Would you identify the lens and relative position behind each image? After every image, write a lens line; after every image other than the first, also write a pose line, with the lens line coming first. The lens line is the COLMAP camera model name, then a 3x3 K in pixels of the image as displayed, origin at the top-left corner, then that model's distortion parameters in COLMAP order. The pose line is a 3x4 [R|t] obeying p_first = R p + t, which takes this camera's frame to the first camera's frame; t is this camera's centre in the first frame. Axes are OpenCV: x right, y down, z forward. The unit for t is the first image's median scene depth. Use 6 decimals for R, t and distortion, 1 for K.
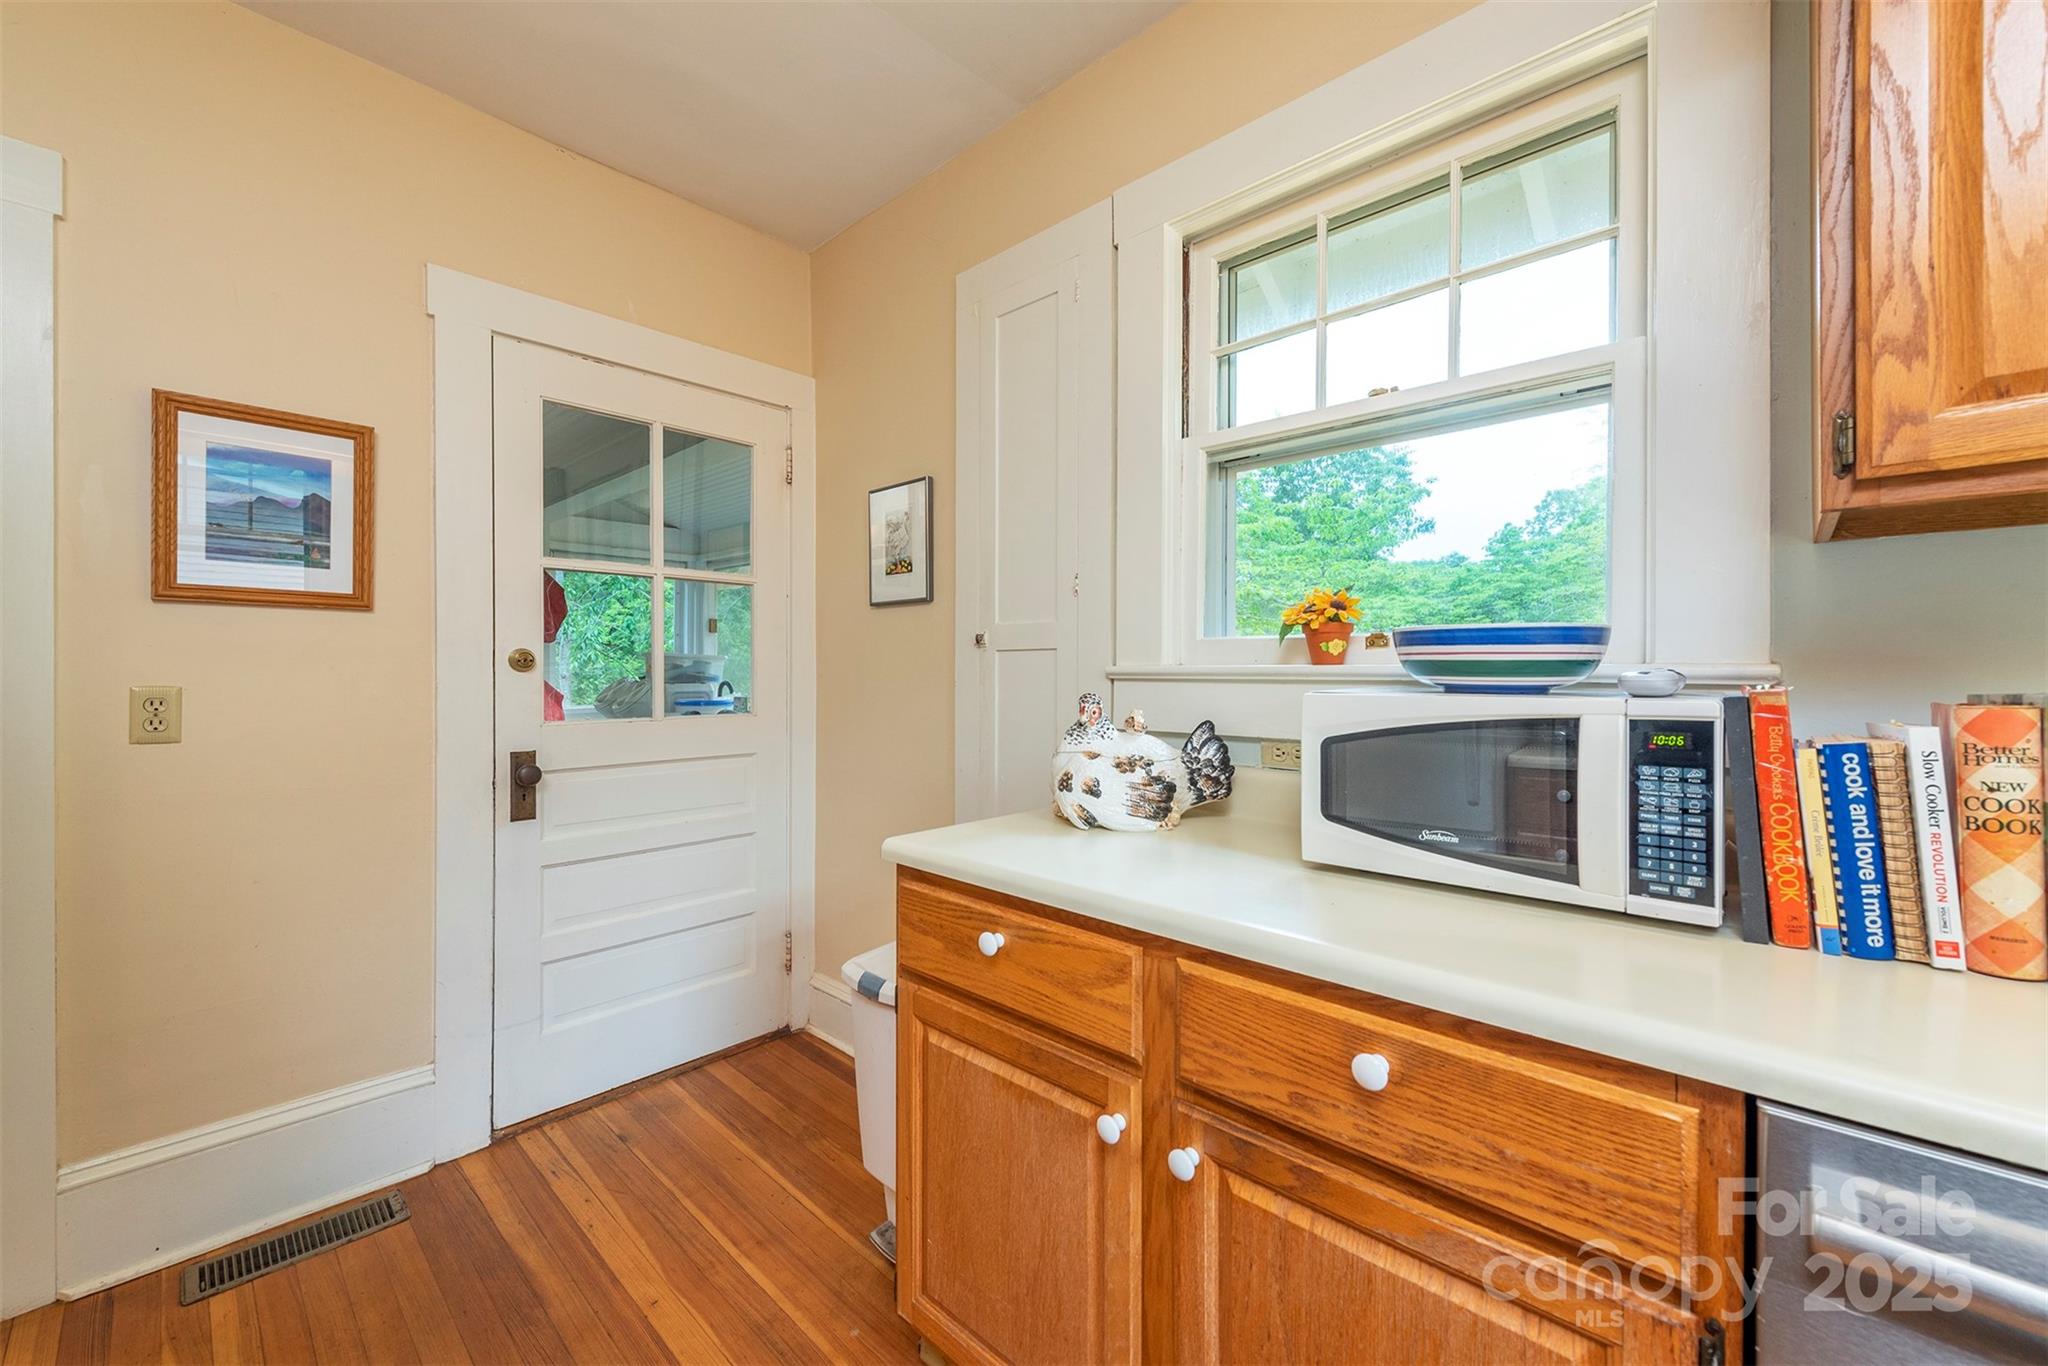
lens RADIAL K [[800.4, 0, 1032.2], [0, 800.4, 678.7], [0, 0, 1]] dist [0.012499, -0.003410]
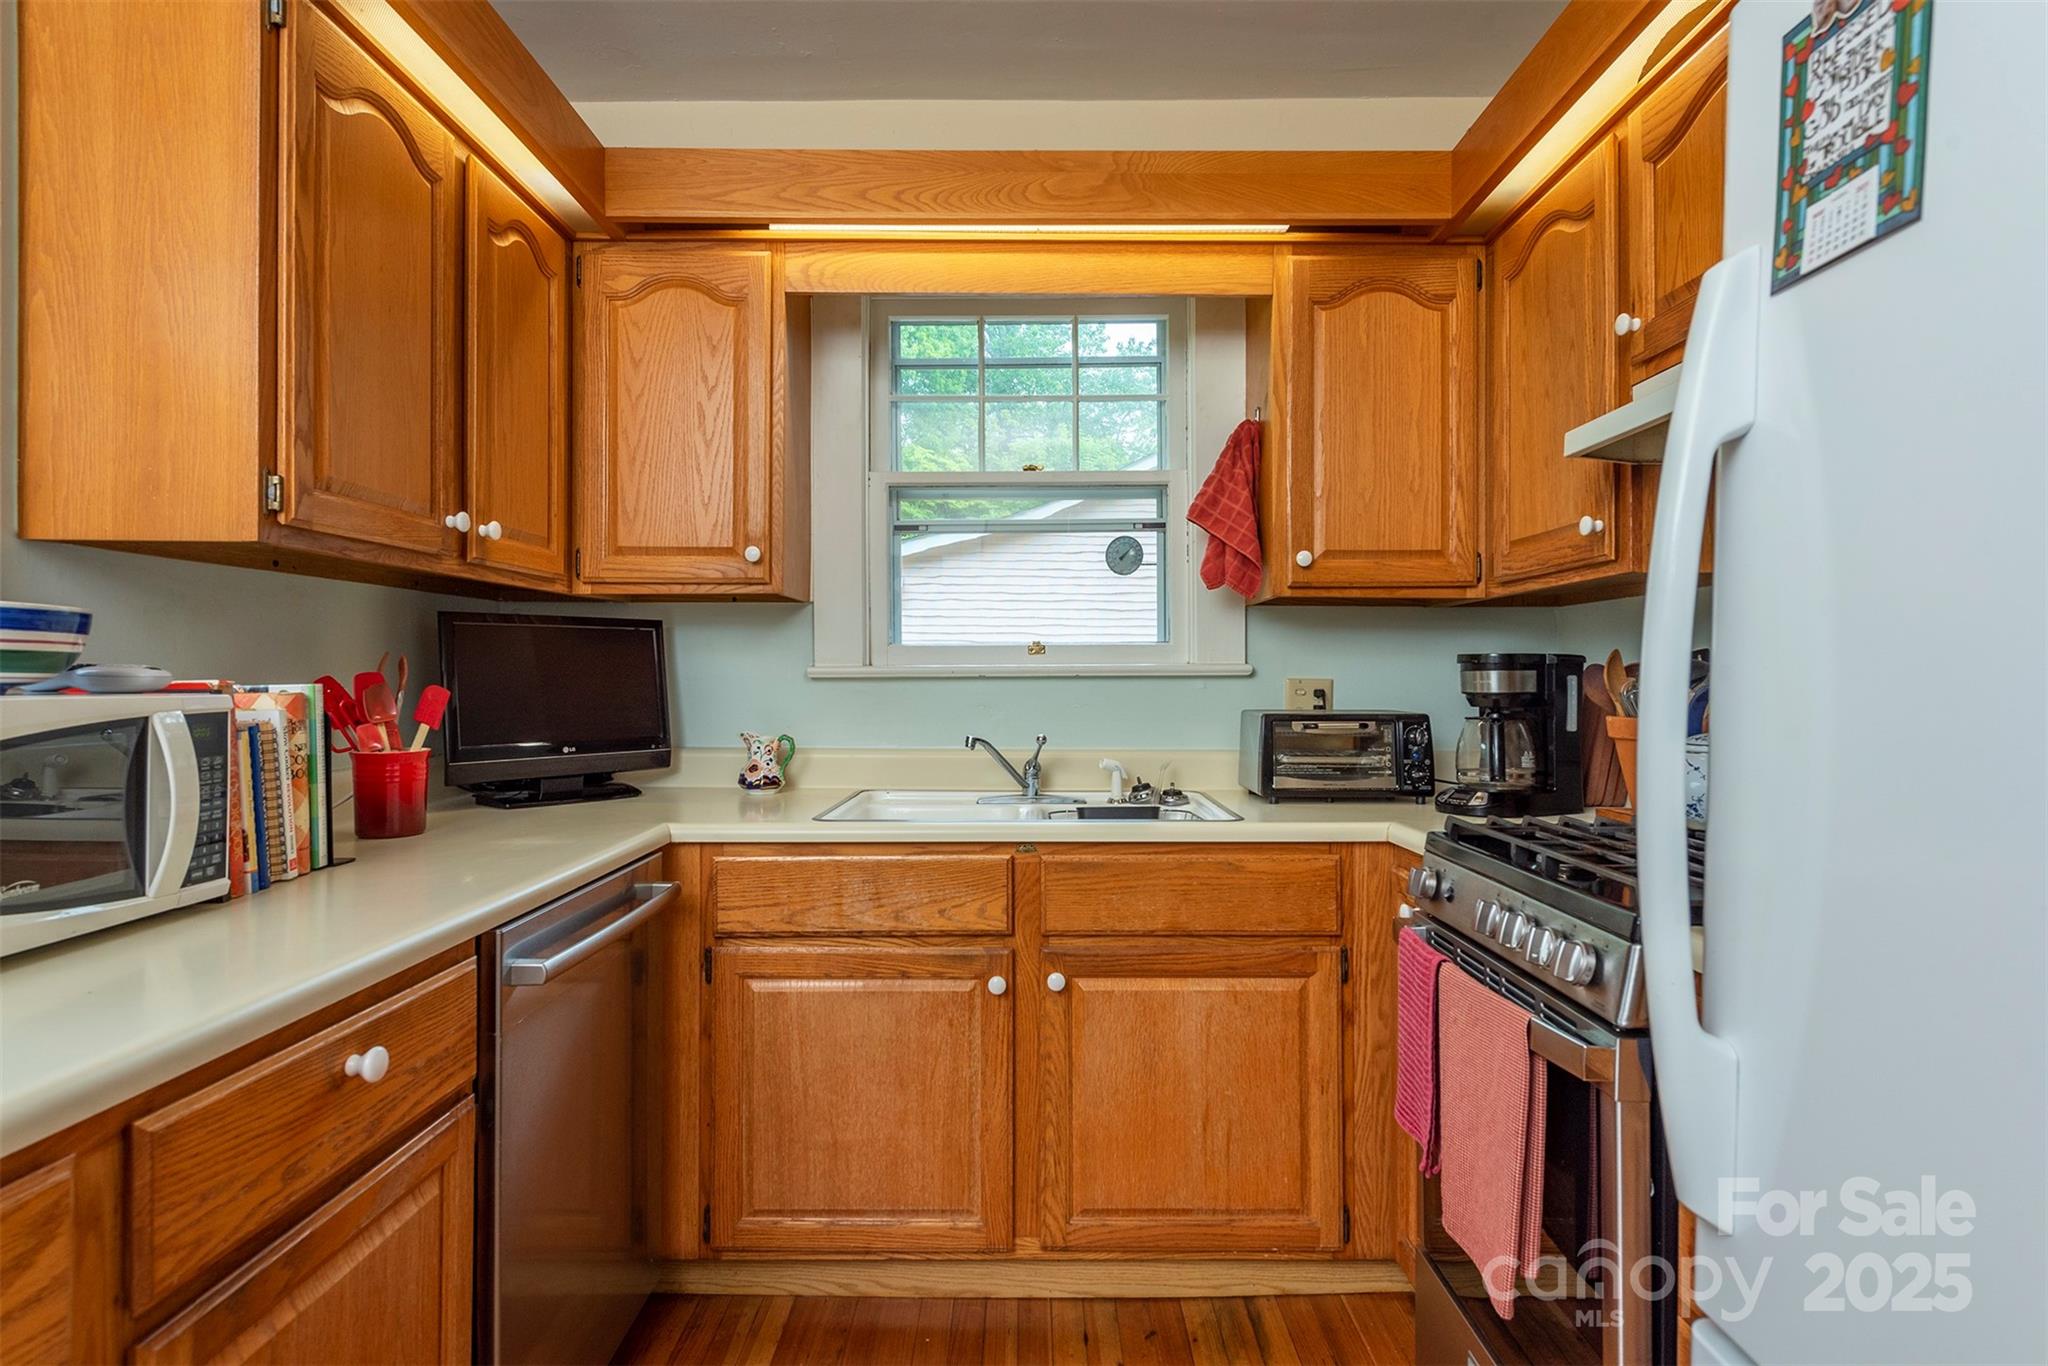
lens RADIAL K [[1049.8, 0, 1025.8], [0, 1049.8, 680.8], [0, 0, 1]] dist [0.005906, -0.003698]
pose [[-0.680222, -0.006348, 0.732979, -0.988285], [-0.002100, 0.999975, 0.006711, -0.003970], [-0.733003, 0.003026, -0.680218, 1.169601]]
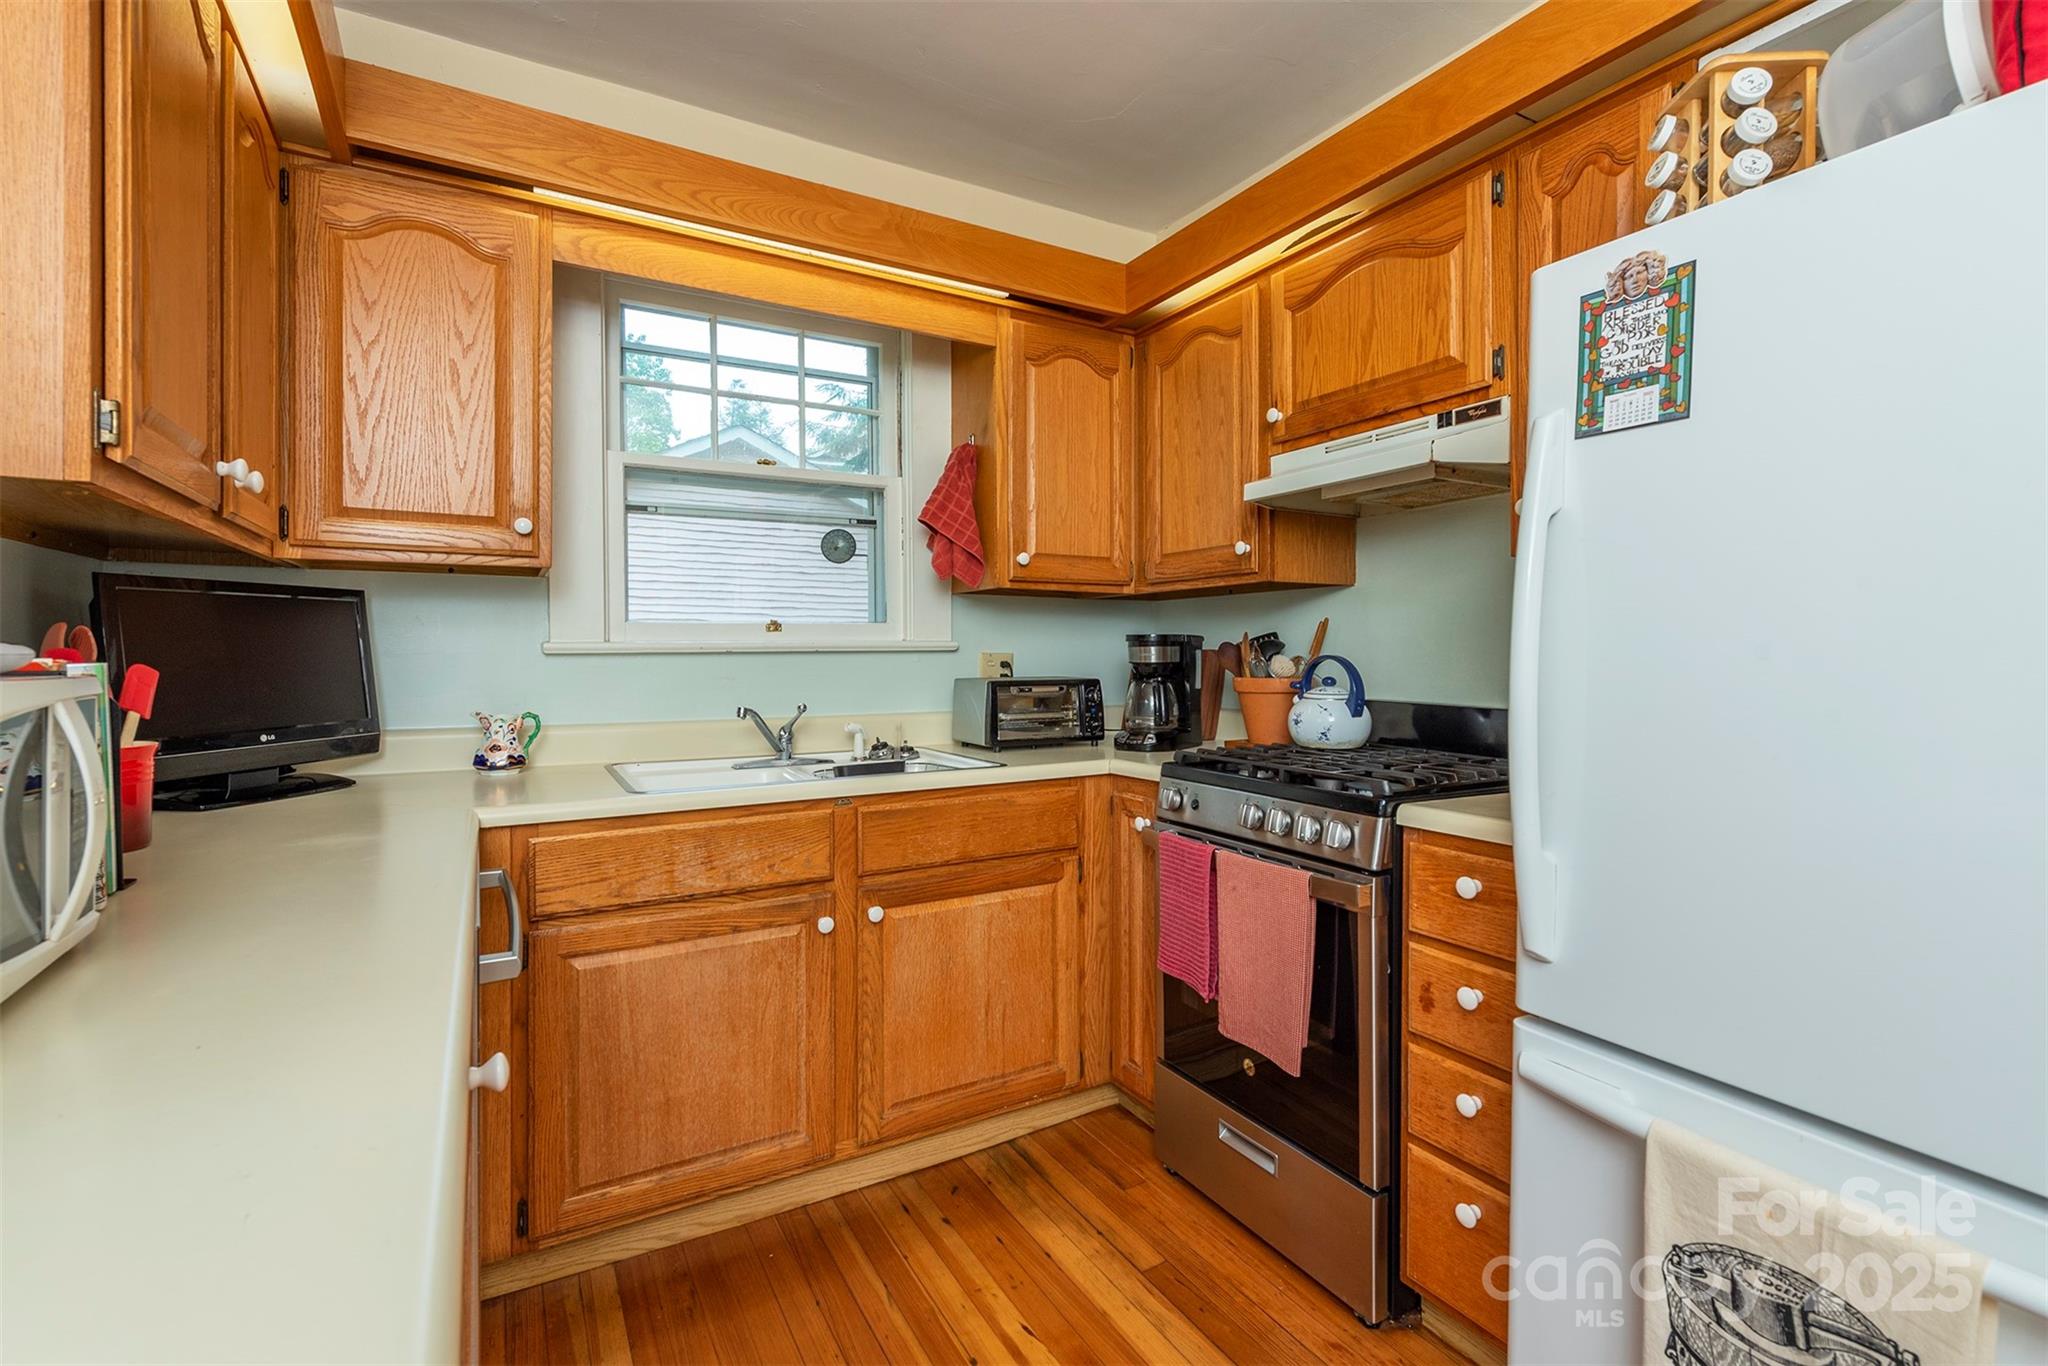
lens RADIAL K [[913.2, 0, 1025.9], [0, 913.2, 664.6], [0, 0, 1]] dist [0.002123, -0.003320]
pose [[-0.957232, -0.005552, 0.289269, -0.646629], [-0.000705, 0.999858, 0.016858, -0.004302], [-0.289322, 0.015933, -0.957099, 1.450246]]
